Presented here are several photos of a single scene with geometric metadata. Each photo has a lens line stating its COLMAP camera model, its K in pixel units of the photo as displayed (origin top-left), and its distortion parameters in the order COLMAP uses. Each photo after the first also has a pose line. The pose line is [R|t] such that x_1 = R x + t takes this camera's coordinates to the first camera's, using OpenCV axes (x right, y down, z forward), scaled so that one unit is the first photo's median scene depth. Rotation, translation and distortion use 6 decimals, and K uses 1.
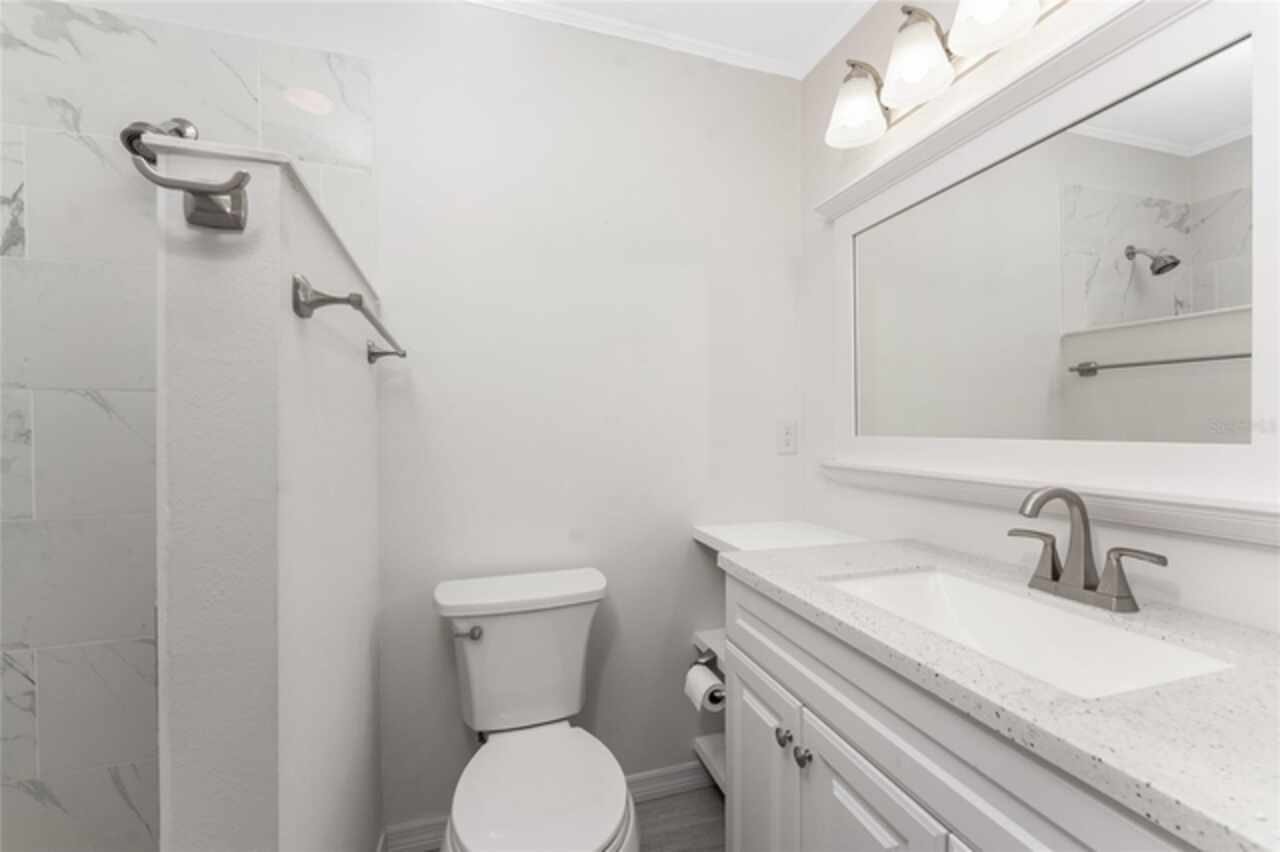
lens RADIAL K [[510.7, 0, 640.0], [0, 510.7, 434.1], [0, 0, 1]] dist [-0.001375, -0.000341]
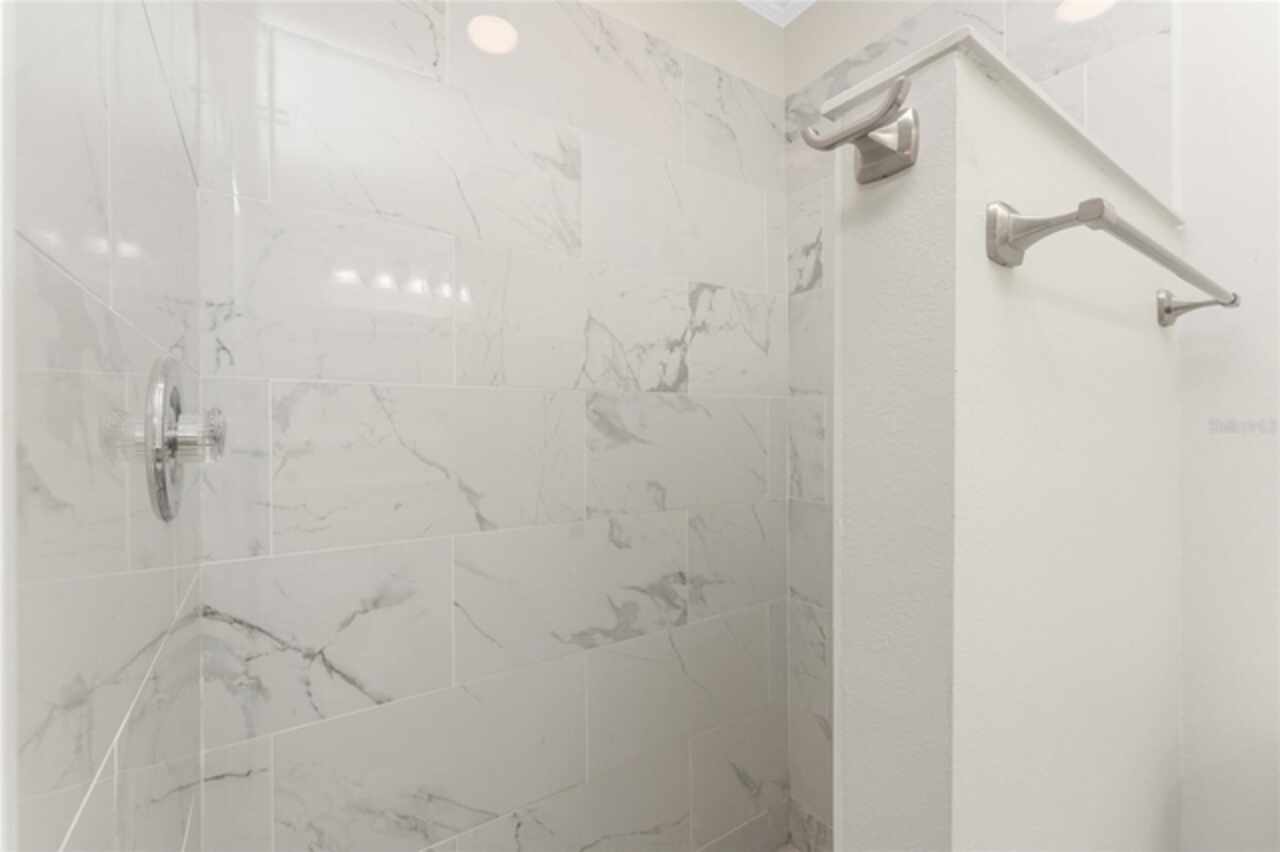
lens RADIAL K [[554.1, 0, 637.3], [0, 554.1, 431.2], [0, 0, 1]] dist [-0.000659, -0.000448]
pose [[0.290441, 0.007312, -0.956865, -0.061362], [-0.005553, 0.999967, 0.005956, -0.007952], [0.956877, 0.003583, 0.290472, 0.193830]]
